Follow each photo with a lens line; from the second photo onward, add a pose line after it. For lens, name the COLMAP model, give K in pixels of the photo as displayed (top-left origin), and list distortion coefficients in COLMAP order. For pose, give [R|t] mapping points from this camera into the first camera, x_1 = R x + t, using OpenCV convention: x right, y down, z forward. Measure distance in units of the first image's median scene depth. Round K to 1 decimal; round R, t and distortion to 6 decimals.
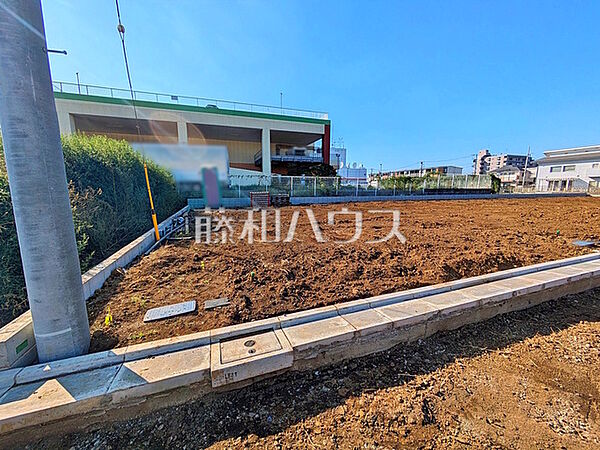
lens RADIAL K [[240.8, 0, 297.4], [0, 240.8, 245.0], [0, 0, 1]] dist [-0.009436, 0.000750]
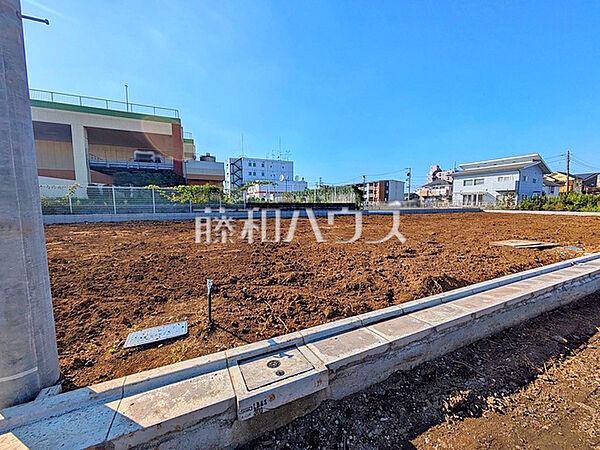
lens RADIAL K [[240.8, 0, 331.0], [0, 240.8, 227.5], [0, 0, 1]] dist [-0.009436, 0.000750]
pose [[0.993476, -0.007260, 0.113807, 0.427770], [0.021656, 0.991822, -0.125779, -0.040651], [-0.111963, 0.127423, 0.985509, 0.164099]]
